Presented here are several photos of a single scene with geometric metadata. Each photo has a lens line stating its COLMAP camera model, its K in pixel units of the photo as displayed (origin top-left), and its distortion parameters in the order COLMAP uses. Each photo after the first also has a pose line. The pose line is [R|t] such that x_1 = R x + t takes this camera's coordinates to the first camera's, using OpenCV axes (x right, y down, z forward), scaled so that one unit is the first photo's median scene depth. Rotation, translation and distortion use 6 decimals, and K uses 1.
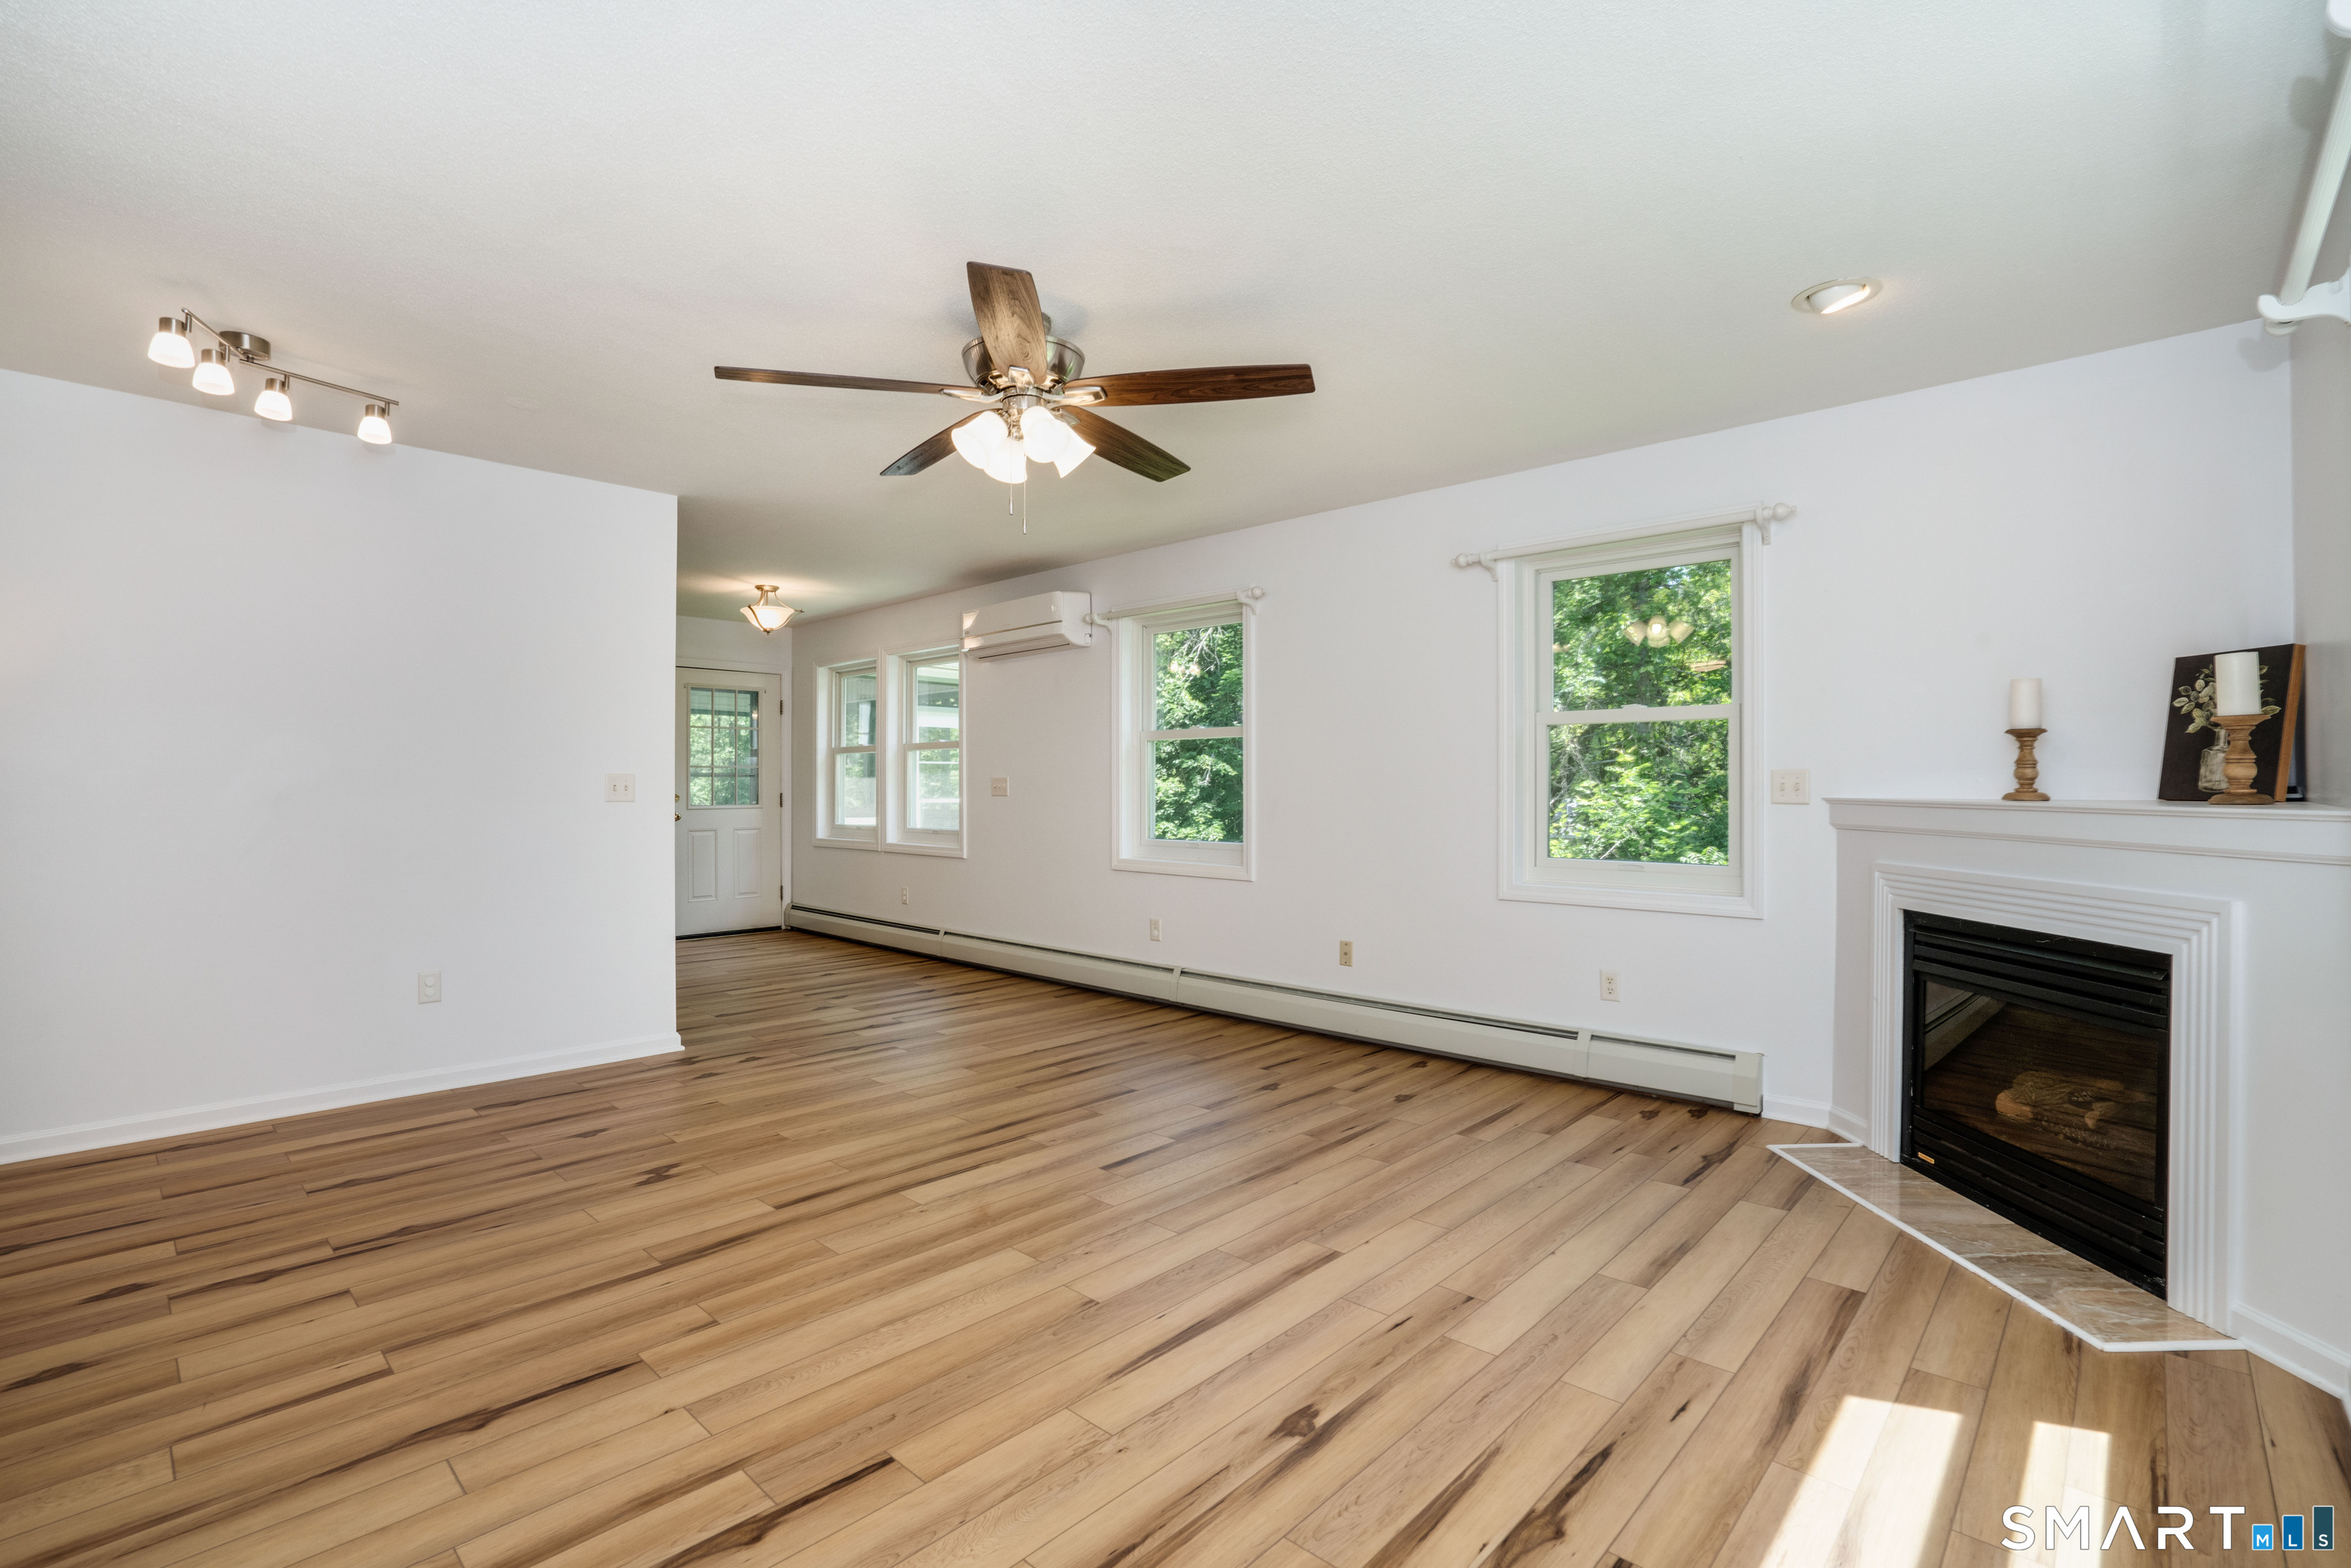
lens RADIAL K [[1076.8, 0, 1177.4], [0, 1076.8, 753.9], [0, 0, 1]] dist [-0.052059, 0.022168]
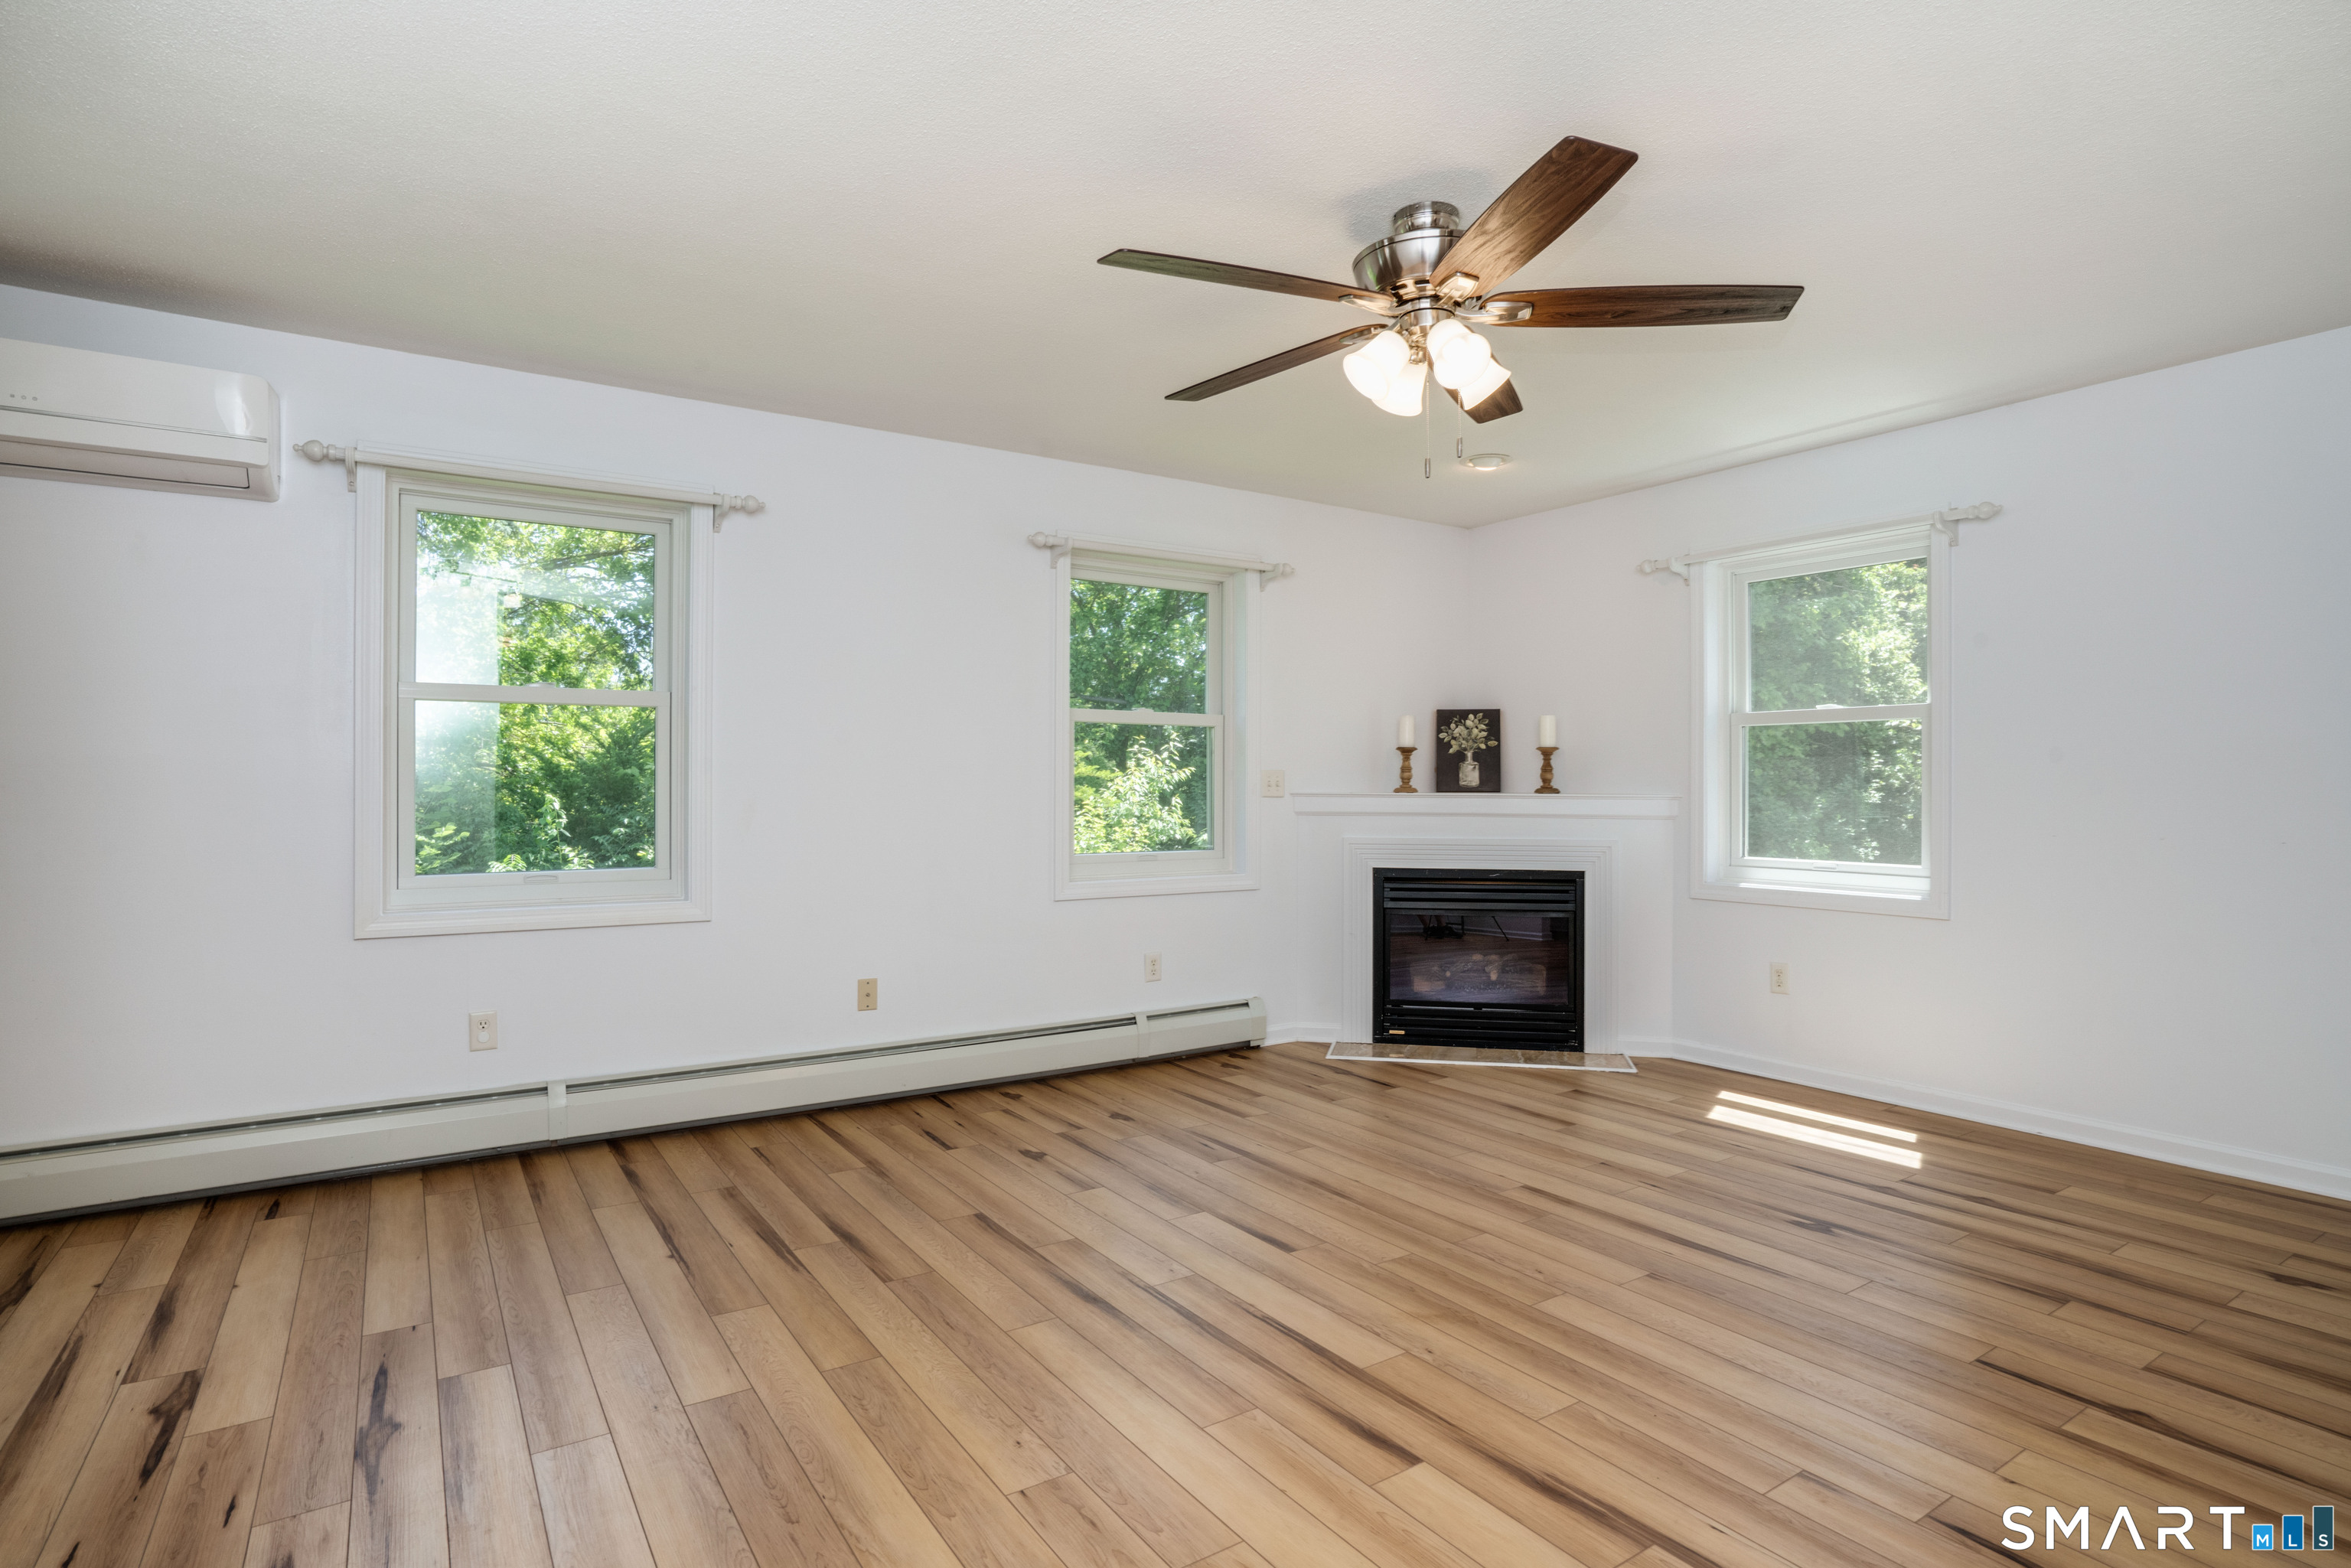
lens RADIAL K [[1192.8, 0, 1175.5], [0, 1192.8, 784.0], [0, 0, 1]] dist [-0.063845, 0.034315]
pose [[0.223094, 0.003792, 0.974789, -1.054524], [-0.030132, 0.999541, 0.003008, 0.037953], [-0.974331, -0.030044, 0.223106, 0.983587]]
